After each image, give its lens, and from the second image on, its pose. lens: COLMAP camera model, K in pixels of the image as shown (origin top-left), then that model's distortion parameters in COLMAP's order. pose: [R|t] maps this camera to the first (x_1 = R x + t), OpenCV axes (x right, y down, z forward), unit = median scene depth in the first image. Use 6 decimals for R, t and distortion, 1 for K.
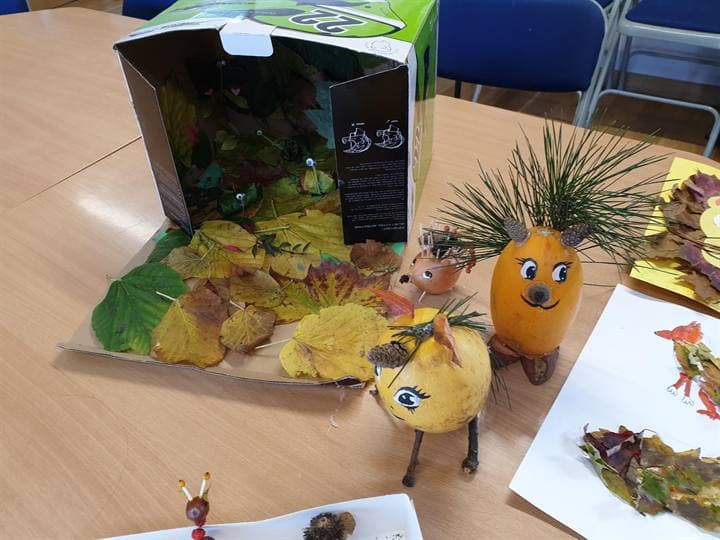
lens RADIAL K [[551.8, 0, 367.2], [0, 551.8, 277.2], [0, 0, 1]] dist [0.050757, -0.035278]
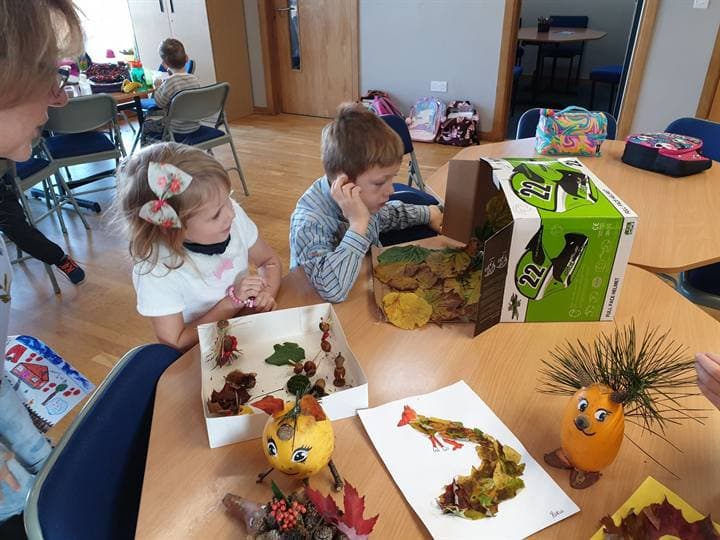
lens RADIAL K [[551.8, 0, 367.2], [0, 551.8, 277.2], [0, 0, 1]] dist [0.050757, -0.035278]
pose [[0.235917, 0.526291, -0.816921, 1.294775], [-0.667364, 0.698809, 0.257472, -0.330748], [0.706377, 0.484442, 0.516089, -0.161655]]
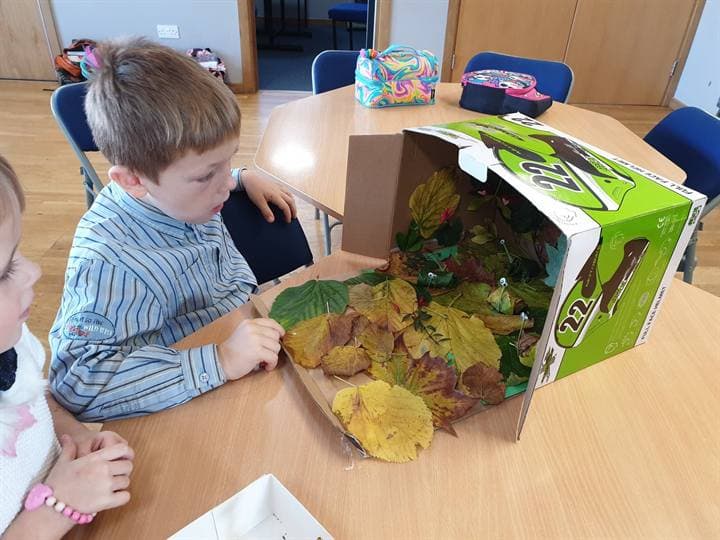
lens RADIAL K [[551.8, 0, 367.2], [0, 551.8, 277.2], [0, 0, 1]] dist [0.050757, -0.035278]
pose [[0.658597, 0.484775, -0.575537, 0.384473], [-0.566369, 0.822920, 0.045039, -0.127916], [0.495455, 0.296304, 0.816534, -0.016989]]
